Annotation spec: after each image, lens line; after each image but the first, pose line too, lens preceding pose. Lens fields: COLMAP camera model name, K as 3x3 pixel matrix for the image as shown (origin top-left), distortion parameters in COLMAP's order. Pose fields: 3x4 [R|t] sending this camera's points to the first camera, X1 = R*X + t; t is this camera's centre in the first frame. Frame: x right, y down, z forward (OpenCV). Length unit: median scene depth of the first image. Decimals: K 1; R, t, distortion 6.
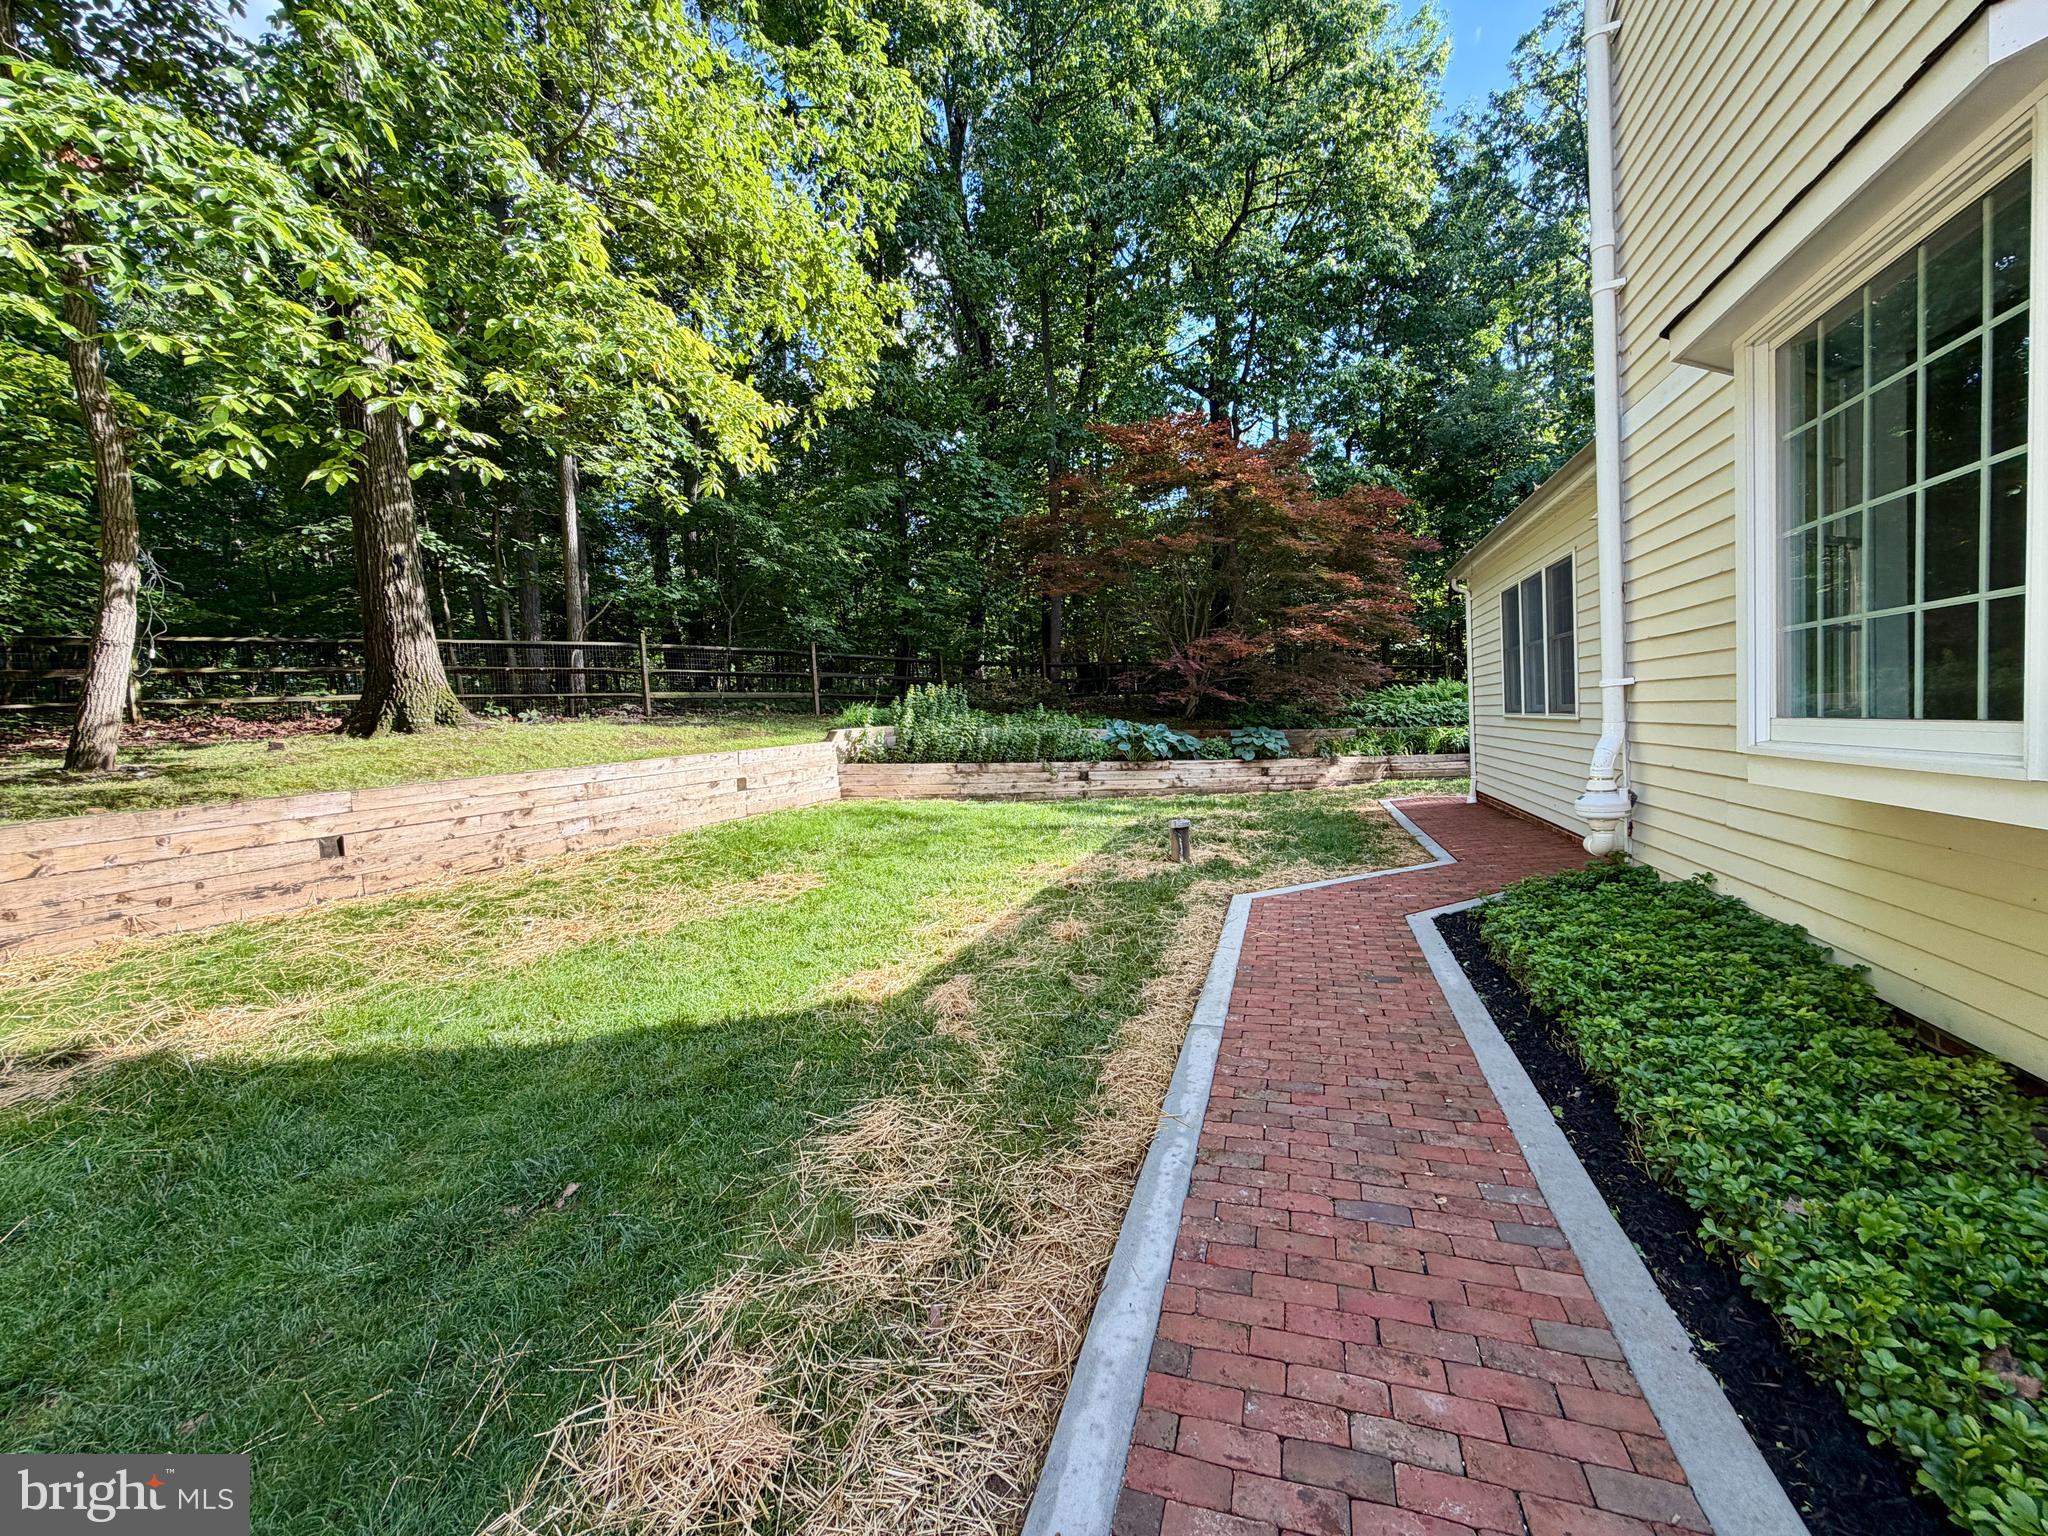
lens RADIAL K [[814.1, 0, 1012.4], [0, 814.1, 765.6], [0, 0, 1]] dist [-0.011417, 0.000644]
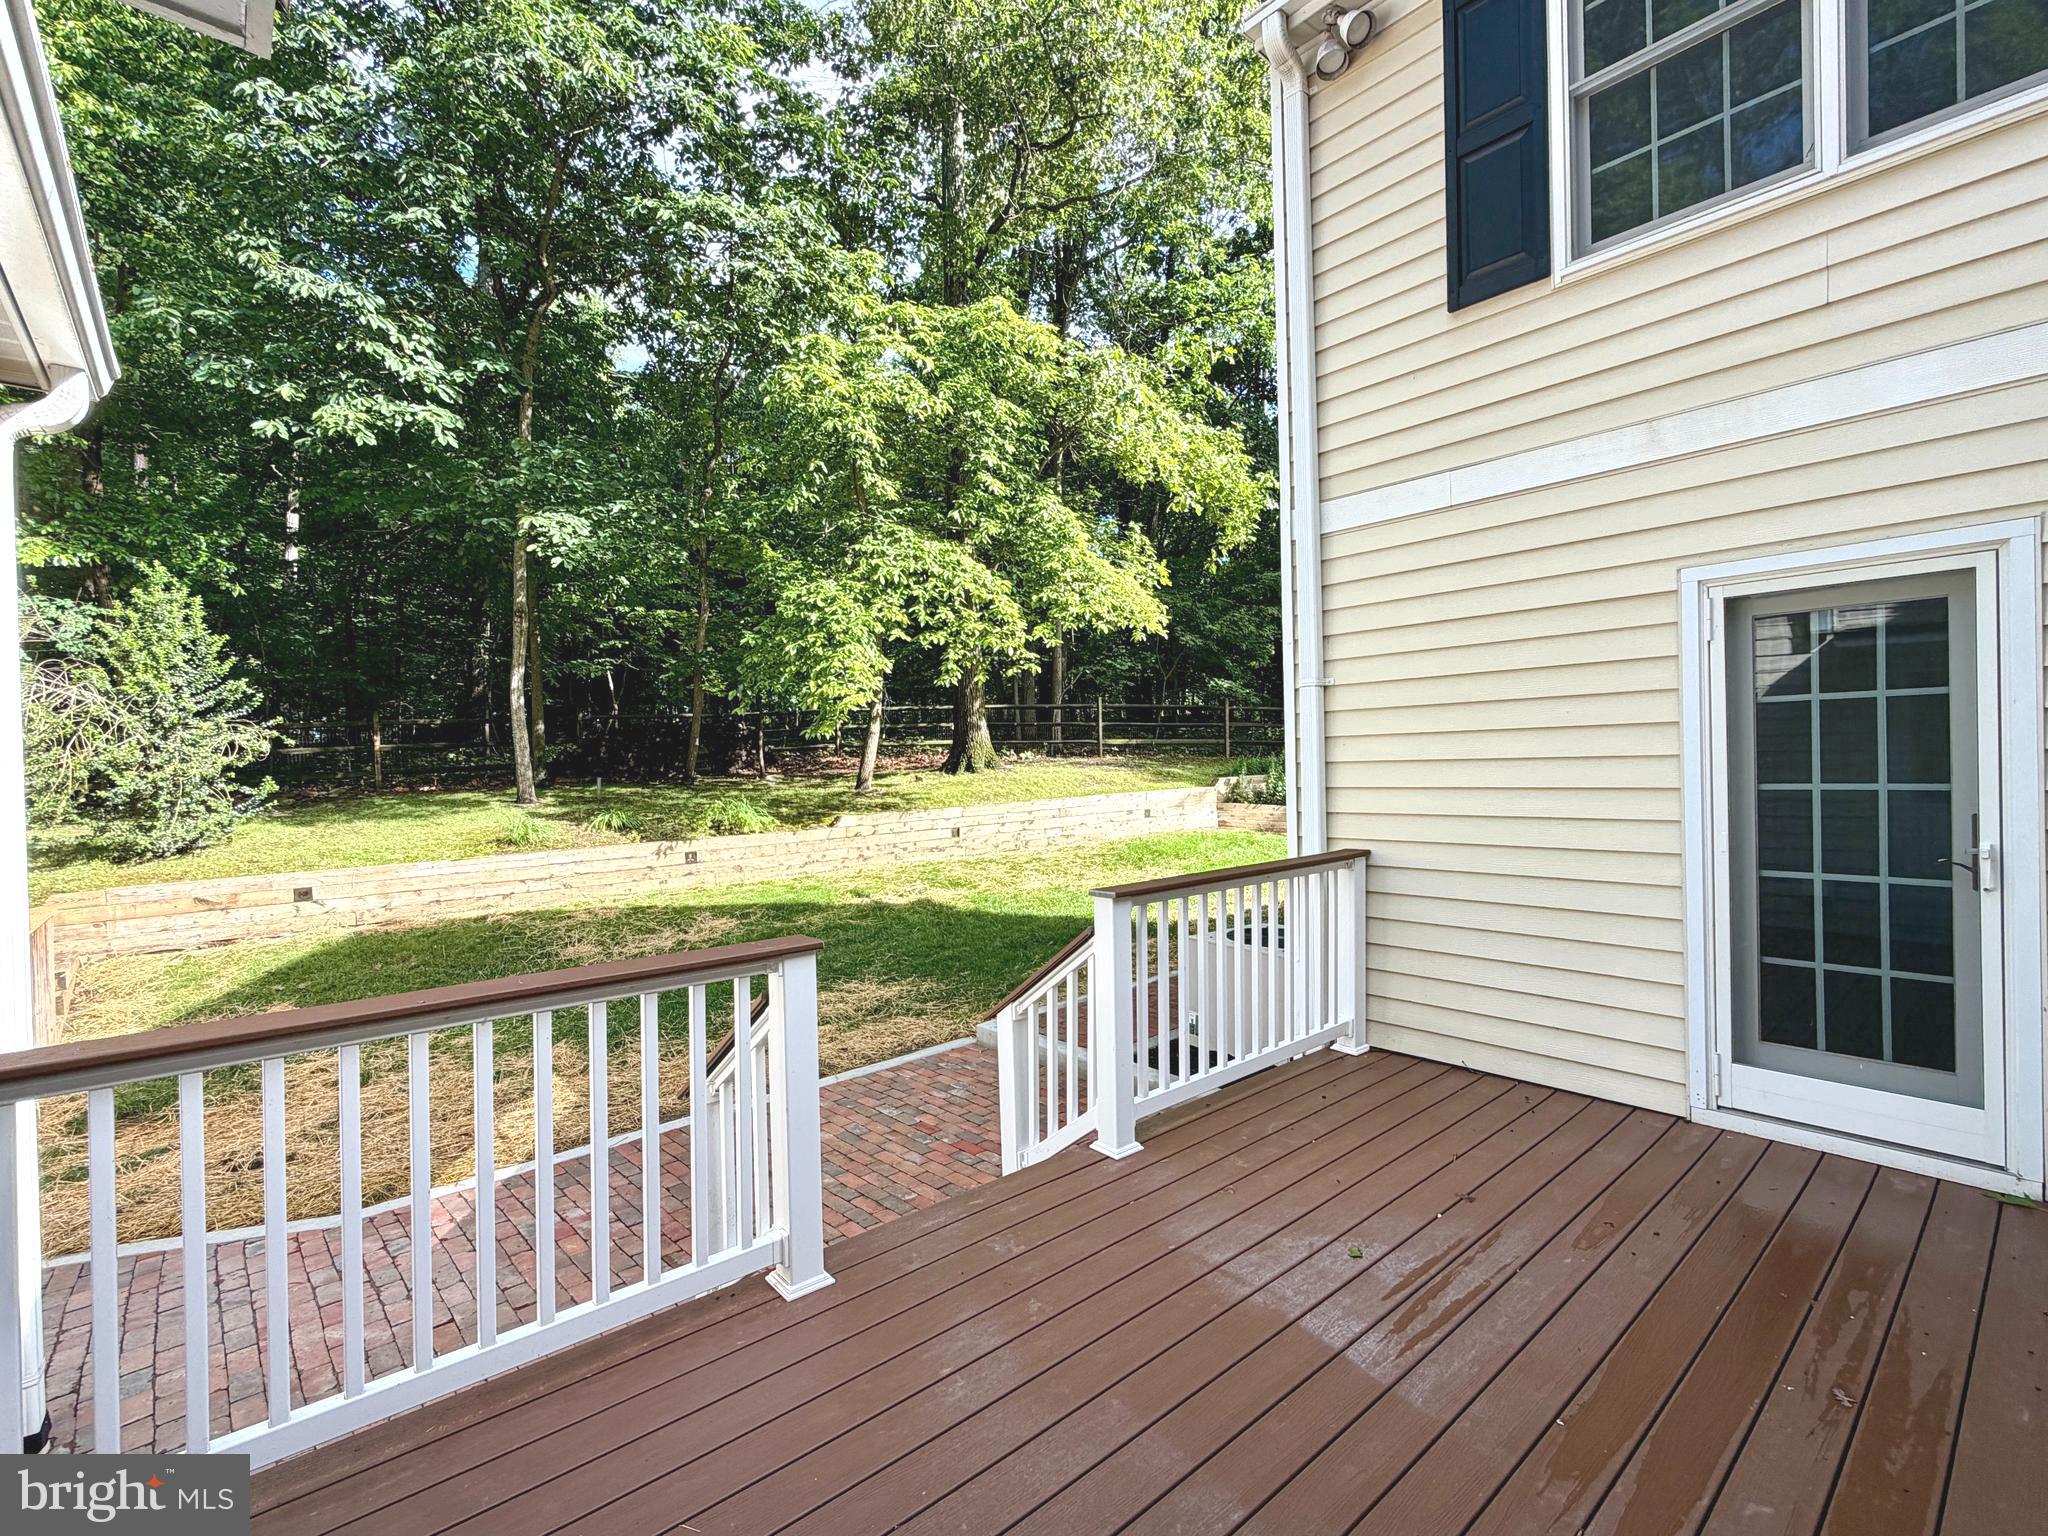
lens RADIAL K [[937.1, 0, 1019.0], [0, 937.1, 765.4], [0, 0, 1]] dist [0.000094, 0.000002]
pose [[0.868135, 0.029064, -0.495477, 0.612109], [-0.043340, 0.998910, -0.017342, -0.046222], [0.494432, 0.036529, 0.868448, -1.270735]]
